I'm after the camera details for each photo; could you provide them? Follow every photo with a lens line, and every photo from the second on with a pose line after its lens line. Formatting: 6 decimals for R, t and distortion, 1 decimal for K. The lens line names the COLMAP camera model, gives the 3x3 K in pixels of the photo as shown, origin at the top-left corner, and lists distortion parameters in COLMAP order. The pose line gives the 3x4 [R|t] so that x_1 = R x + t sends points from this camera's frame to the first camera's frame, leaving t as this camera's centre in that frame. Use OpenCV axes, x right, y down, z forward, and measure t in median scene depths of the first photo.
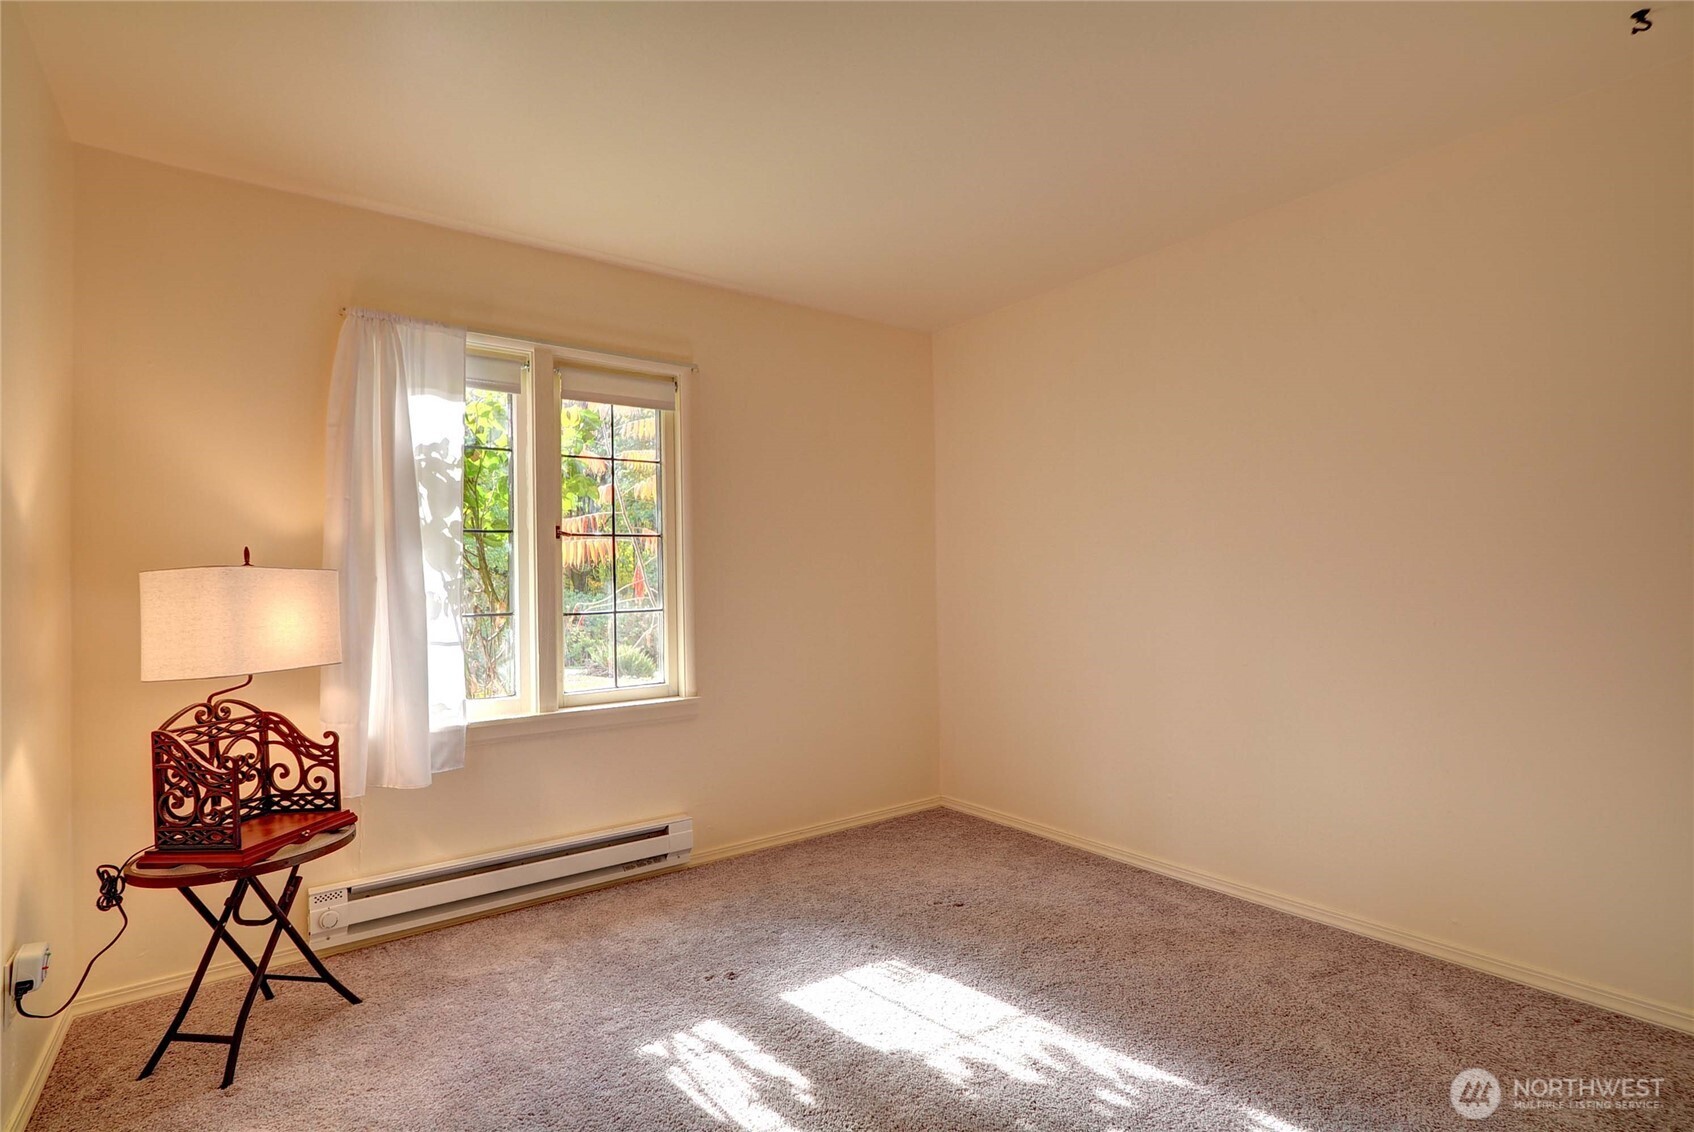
lens RADIAL K [[790.5, 0, 847.0], [0, 790.5, 566.0], [0, 0, 1]] dist [-0.000103, 0.000112]
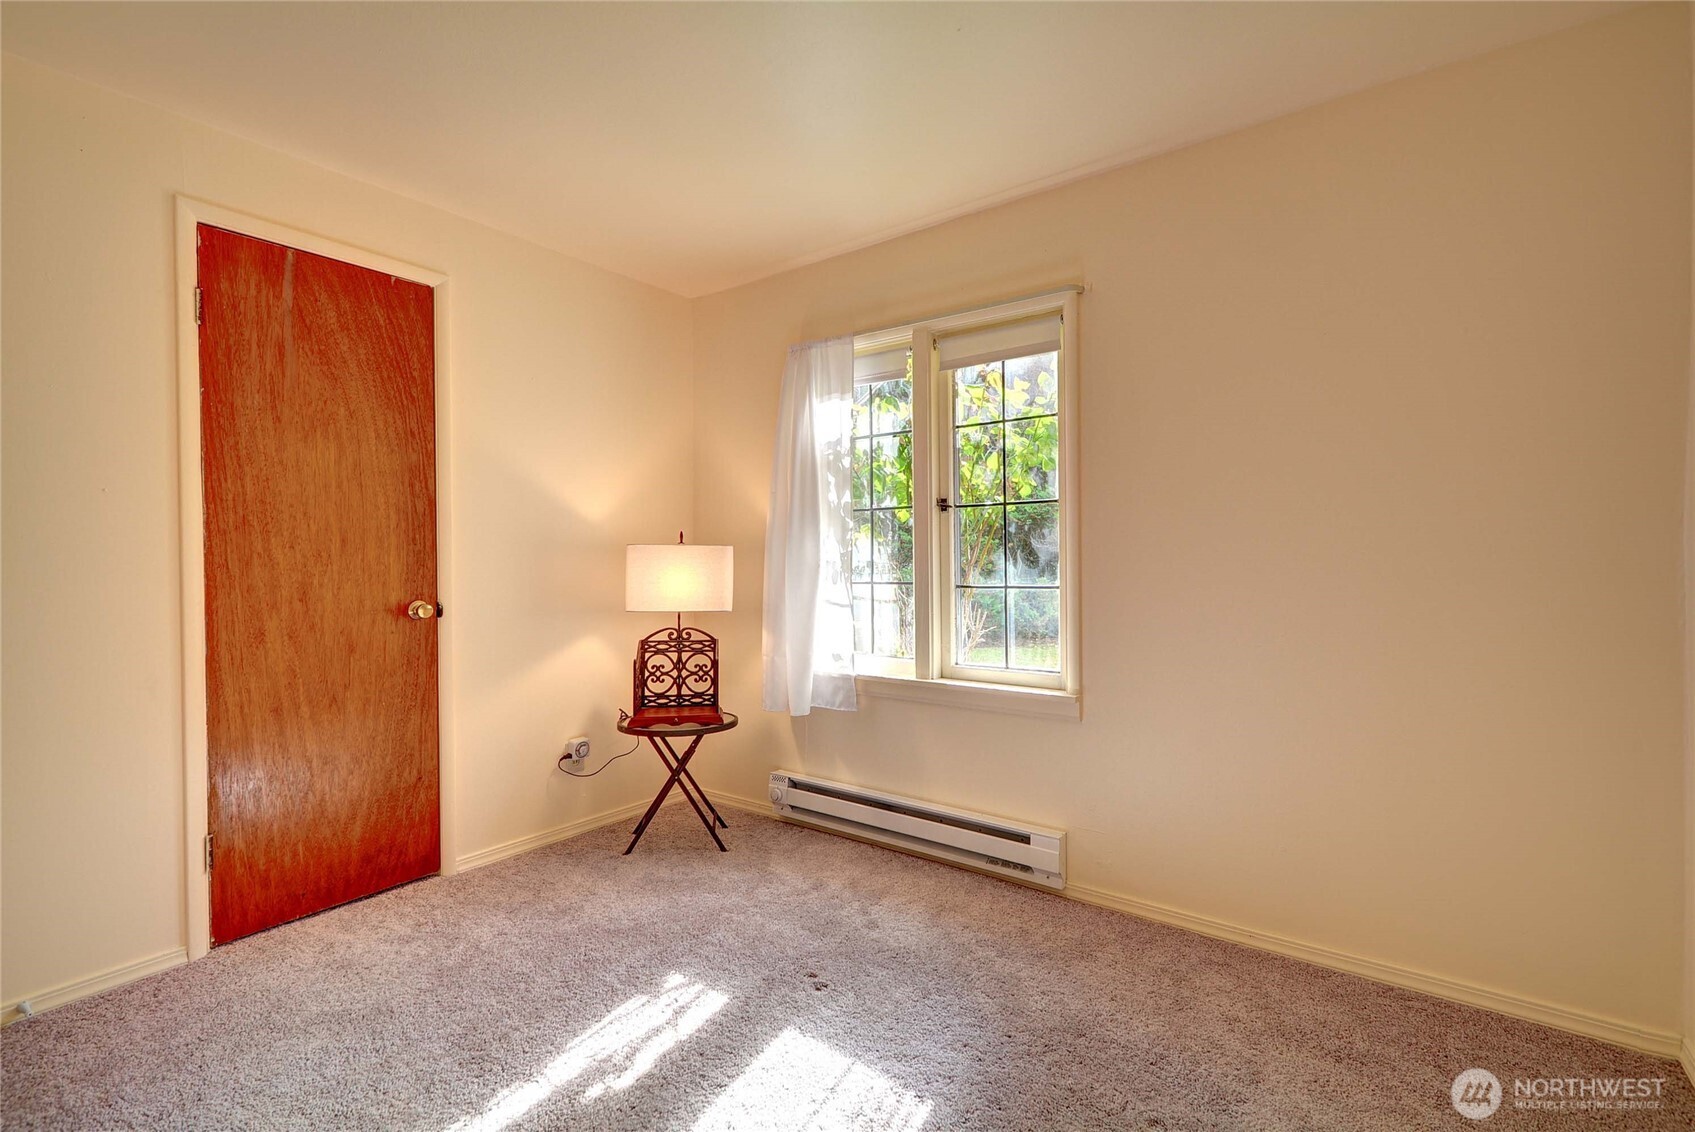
lens RADIAL K [[753.7, 0, 847.5], [0, 753.7, 566.0], [0, 0, 1]] dist [-0.000251, -0.000175]
pose [[0.298003, 0.024828, -0.954242, 0.591269], [0.018305, 0.999329, 0.031718, 0.002728], [0.954389, -0.026919, 0.297349, 0.674932]]
